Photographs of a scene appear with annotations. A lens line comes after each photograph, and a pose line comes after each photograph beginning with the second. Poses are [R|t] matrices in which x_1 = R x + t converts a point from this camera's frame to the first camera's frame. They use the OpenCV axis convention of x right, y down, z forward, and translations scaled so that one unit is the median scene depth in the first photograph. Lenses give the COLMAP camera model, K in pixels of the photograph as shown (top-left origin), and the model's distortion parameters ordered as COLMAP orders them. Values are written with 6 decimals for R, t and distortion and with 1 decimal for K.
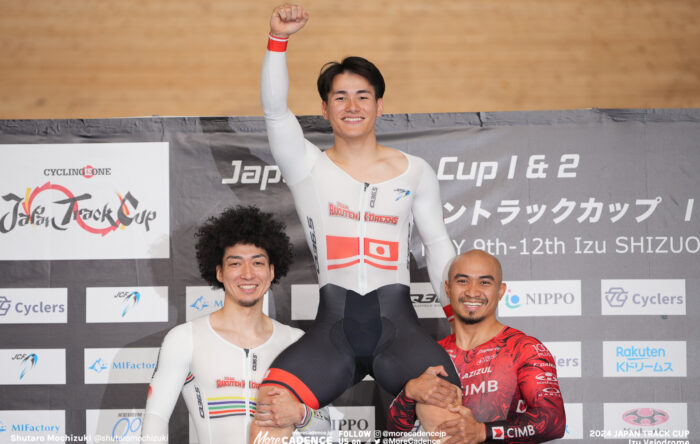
lens RADIAL K [[3551.4, 0, 347.3], [0, 3551.4, 221.1], [0, 0, 1]] dist [-0.097836, 0.000000]
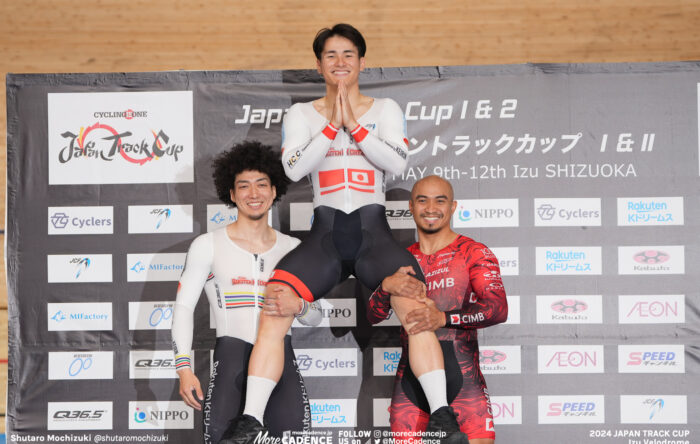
lens RADIAL K [[1976.2, 0, 337.8], [0, 1976.2, 232.8], [0, 0, 1]] dist [-0.022000, 0.000000]
pose [[0.999993, -0.003127, 0.002042, -0.000138], [0.003038, 0.999099, 0.042322, -0.001287], [-0.002172, -0.042316, 0.999102, 0.294251]]
